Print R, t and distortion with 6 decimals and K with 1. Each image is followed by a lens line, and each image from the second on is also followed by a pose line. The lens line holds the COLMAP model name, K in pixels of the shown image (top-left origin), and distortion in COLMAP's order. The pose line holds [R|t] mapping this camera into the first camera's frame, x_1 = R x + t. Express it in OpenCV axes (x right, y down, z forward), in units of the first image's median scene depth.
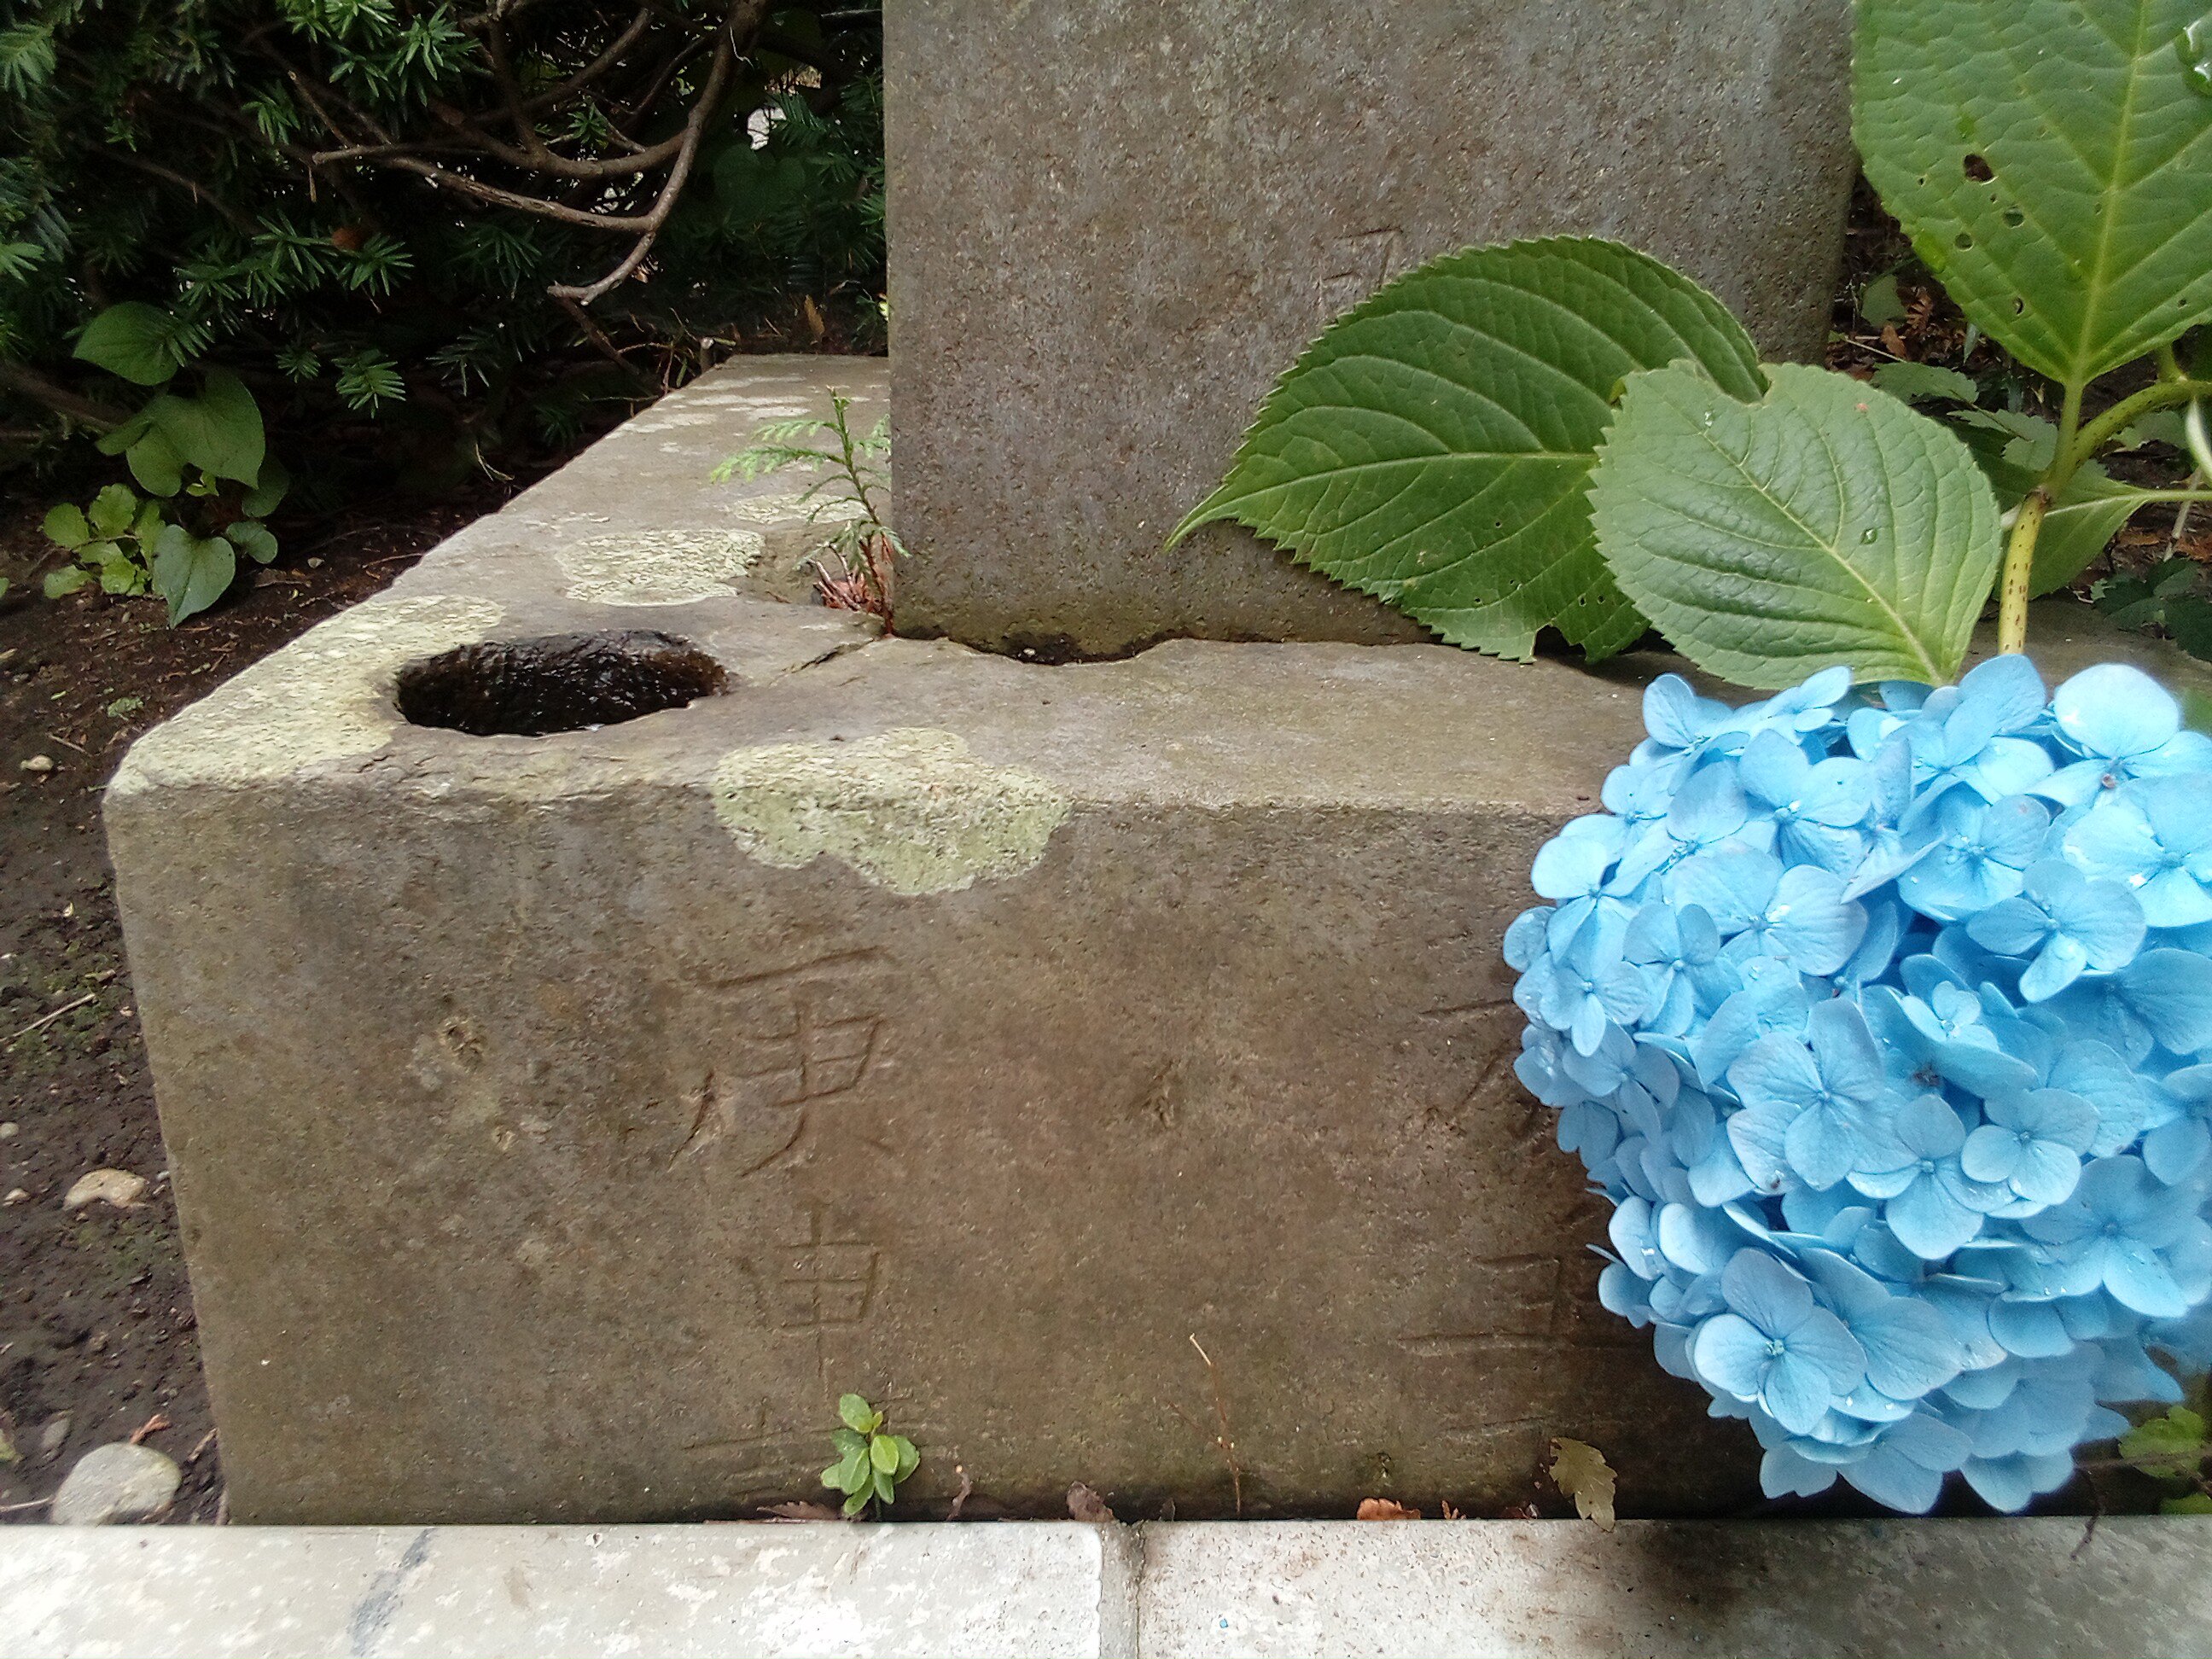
lens RADIAL K [[1870.3, 0, 1099.7], [0, 1870.3, 825.7], [0, 0, 1]] dist [0.021156, -0.040187]
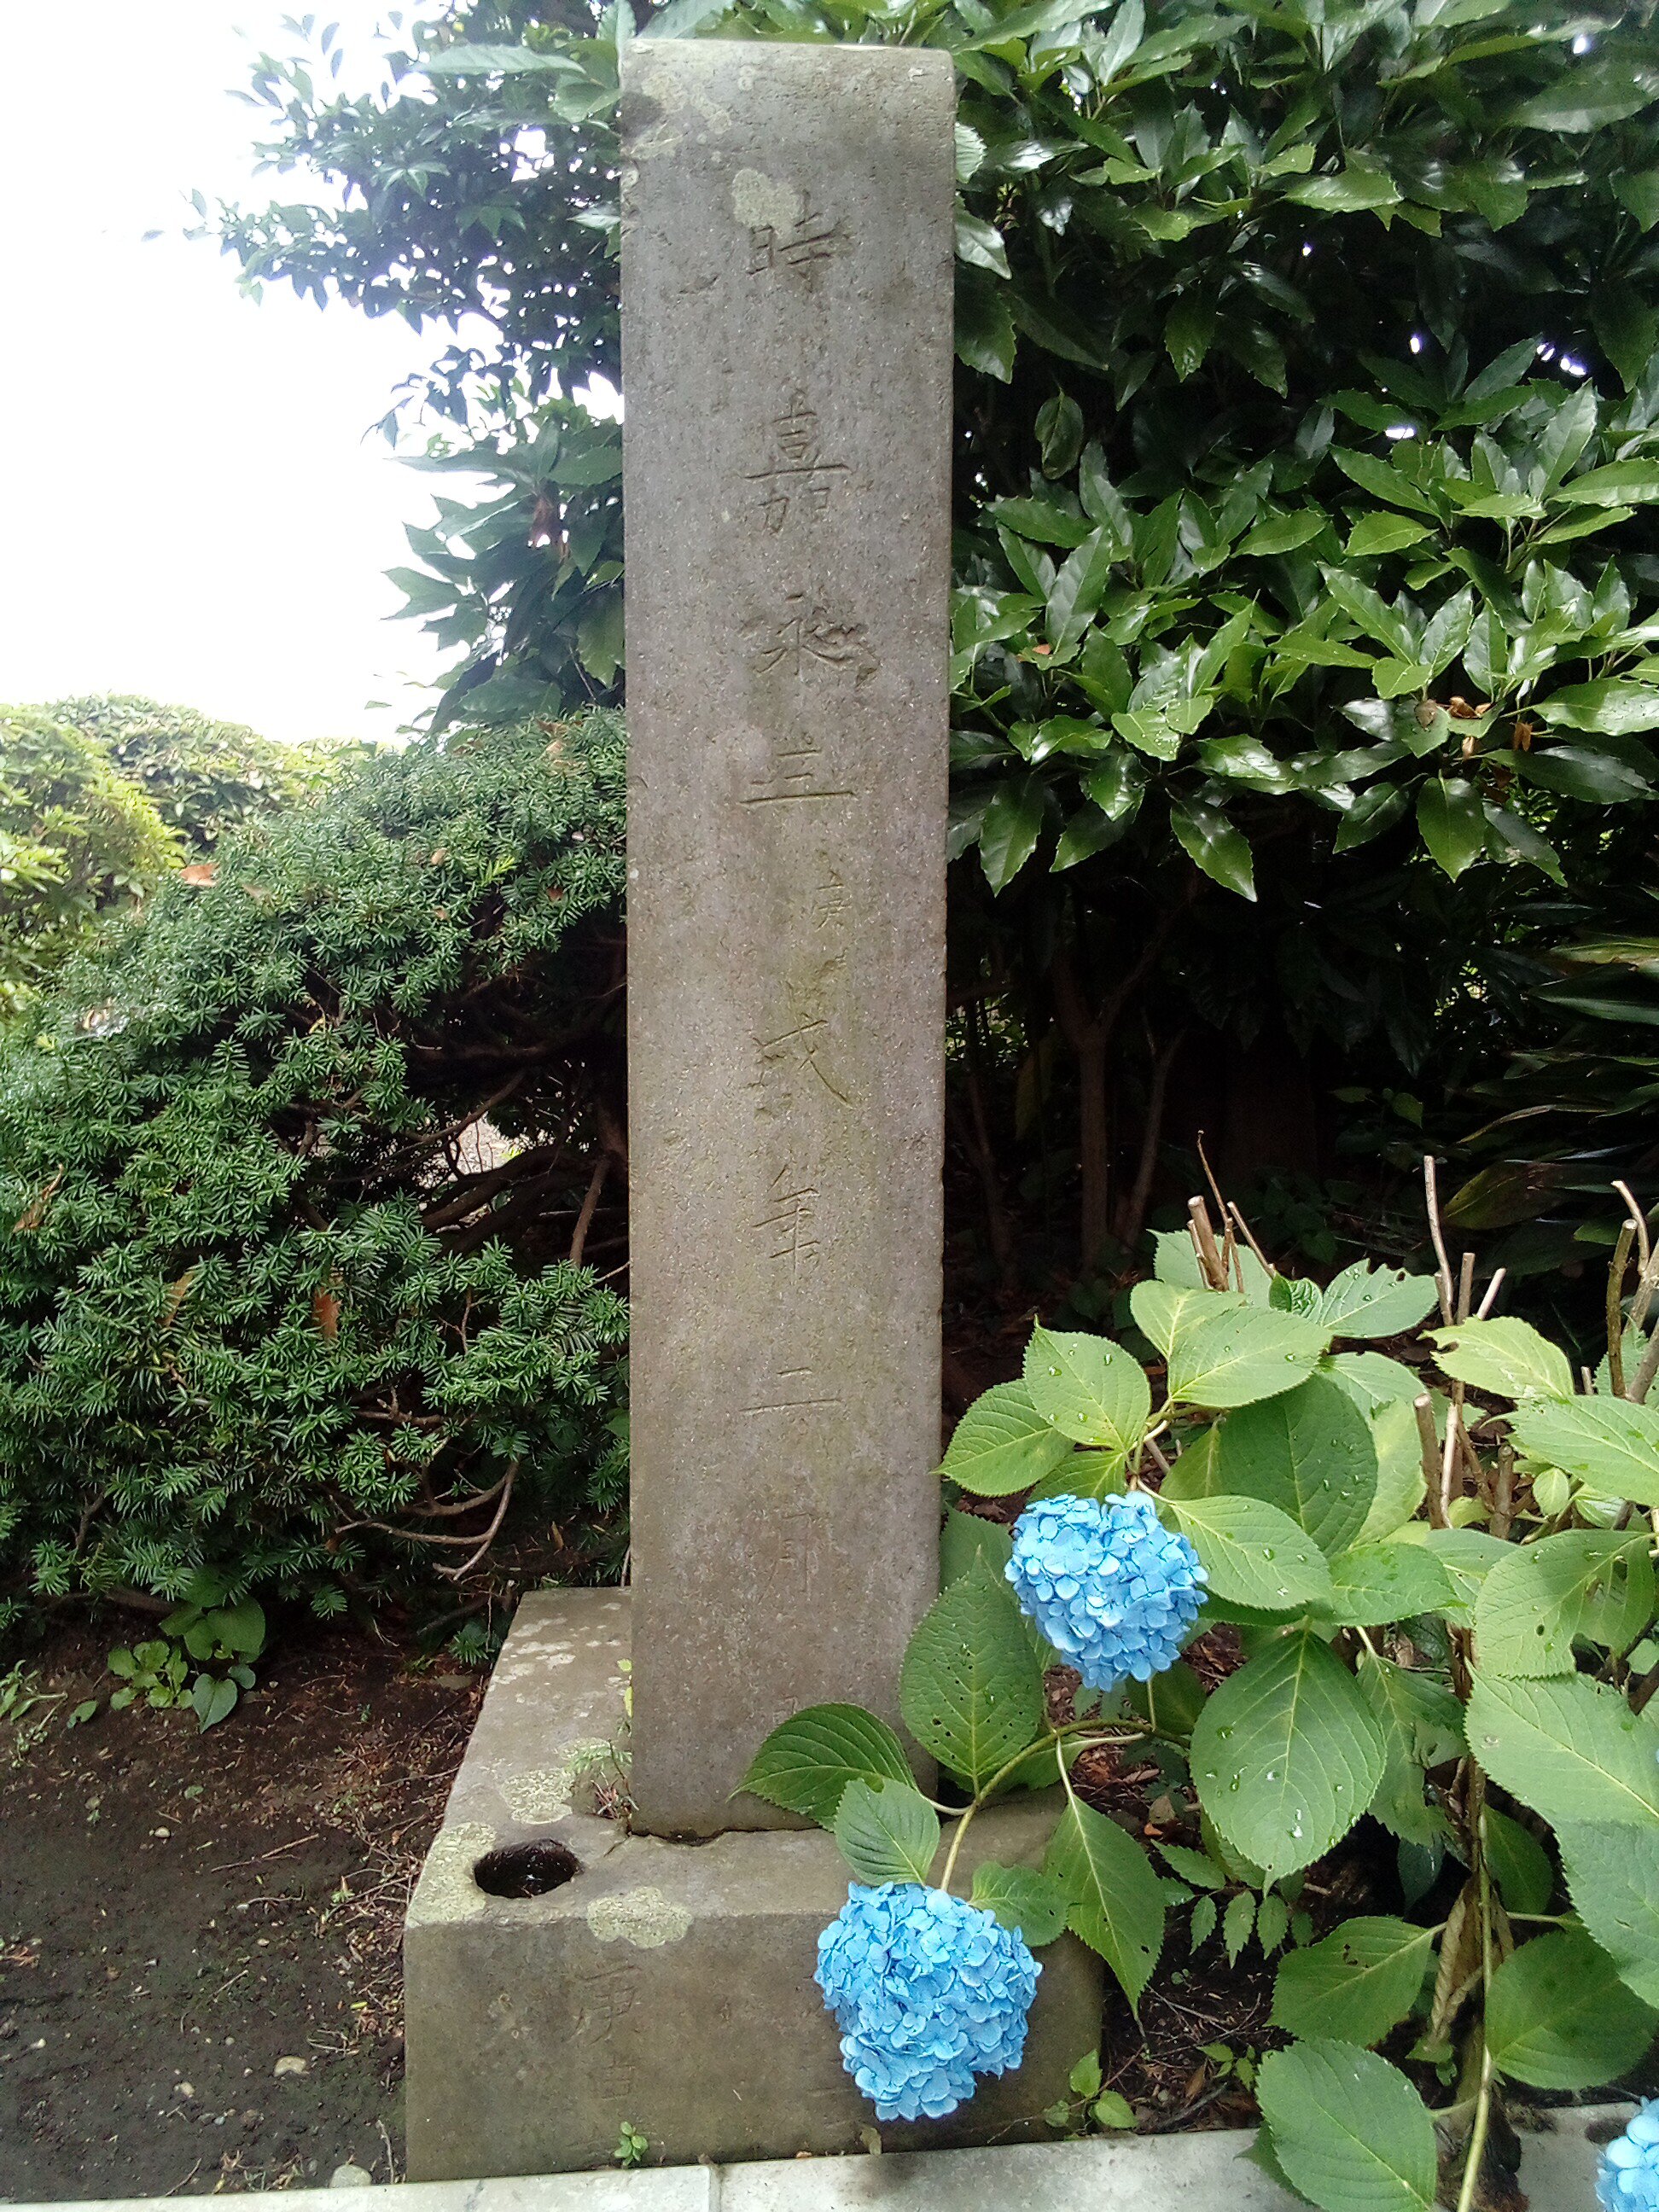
lens RADIAL K [[1870.3, 0, 841.6], [0, 1870.3, 1107.0], [0, 0, 1]] dist [0.021156, -0.040187]
pose [[0.997995, -0.026139, 0.057646, 0.083096], [0.040850, 0.961672, -0.271141, -0.430851], [-0.048349, 0.272952, 0.960812, -2.348489]]
